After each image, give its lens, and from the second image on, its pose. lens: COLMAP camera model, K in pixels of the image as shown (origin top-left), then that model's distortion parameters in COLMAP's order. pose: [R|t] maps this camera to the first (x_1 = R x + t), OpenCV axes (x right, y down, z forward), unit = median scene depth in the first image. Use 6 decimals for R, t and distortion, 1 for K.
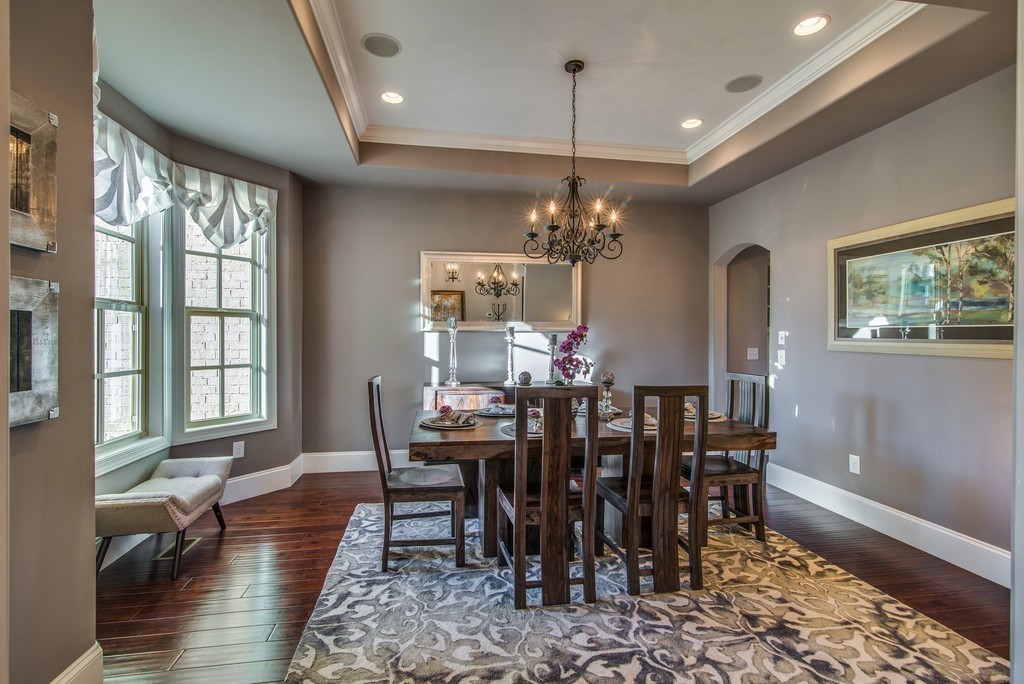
lens RADIAL K [[462.1, 0, 509.9], [0, 462.1, 337.0], [0, 0, 1]] dist [0.000637, 0.000412]
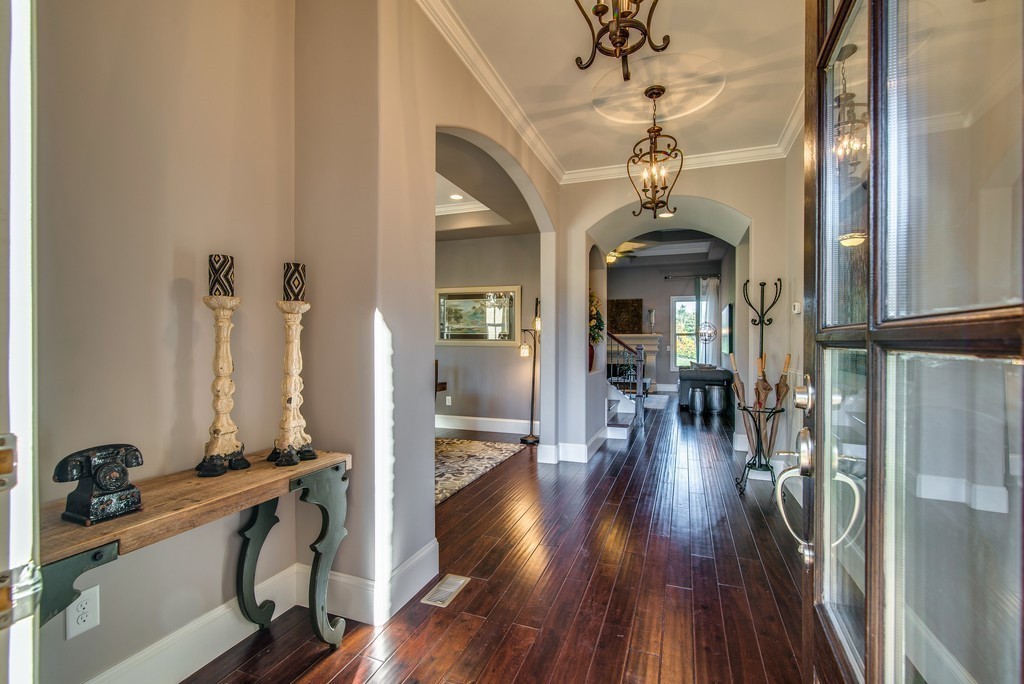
lens RADIAL K [[462.1, 0, 509.9], [0, 462.1, 337.0], [0, 0, 1]] dist [0.000637, 0.000412]
pose [[0.502327, 0.010207, 0.864617, -1.047328], [0.004000, 0.999892, -0.014128, 0.029624], [-0.864668, 0.010555, 0.502232, -0.300431]]
